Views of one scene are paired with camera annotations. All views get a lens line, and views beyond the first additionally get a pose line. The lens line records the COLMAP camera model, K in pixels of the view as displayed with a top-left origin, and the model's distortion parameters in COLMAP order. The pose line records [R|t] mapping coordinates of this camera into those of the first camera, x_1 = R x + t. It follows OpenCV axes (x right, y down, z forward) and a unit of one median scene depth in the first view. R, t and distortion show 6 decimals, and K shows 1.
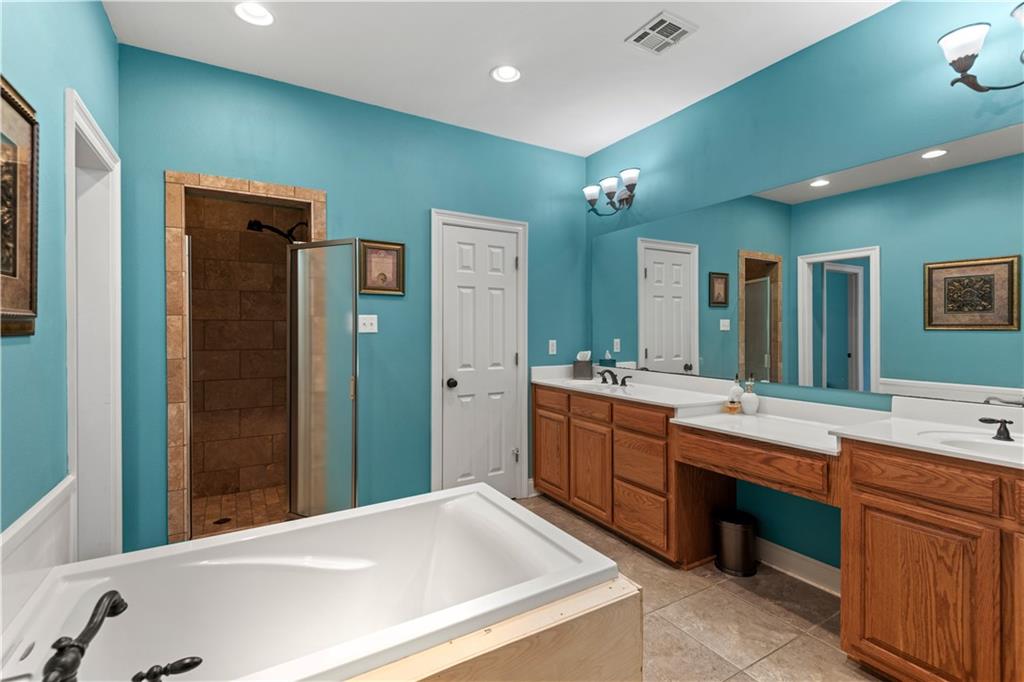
lens RADIAL K [[478.3, 0, 513.6], [0, 478.3, 333.1], [0, 0, 1]] dist [0.024821, -0.007712]
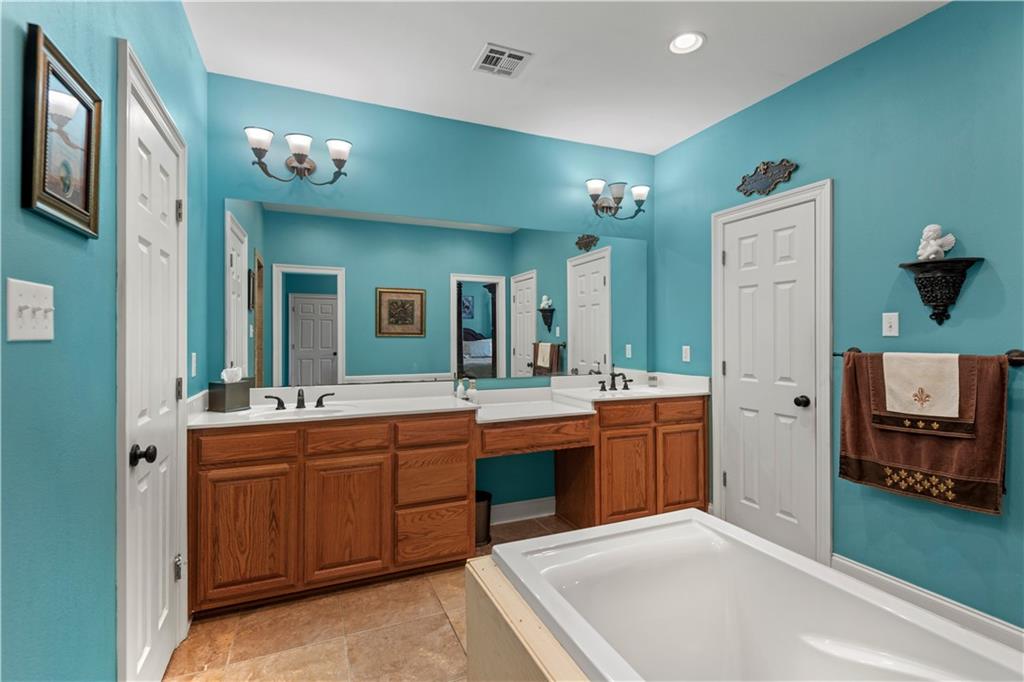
lens RADIAL K [[478.3, 0, 513.6], [0, 478.3, 334.7], [0, 0, 1]] dist [0.024821, -0.007712]
pose [[0.110763, 0.006818, 0.993823, -0.610292], [0.006708, 0.999949, -0.007607, -0.000337], [-0.993824, 0.007509, 0.110711, 0.693379]]
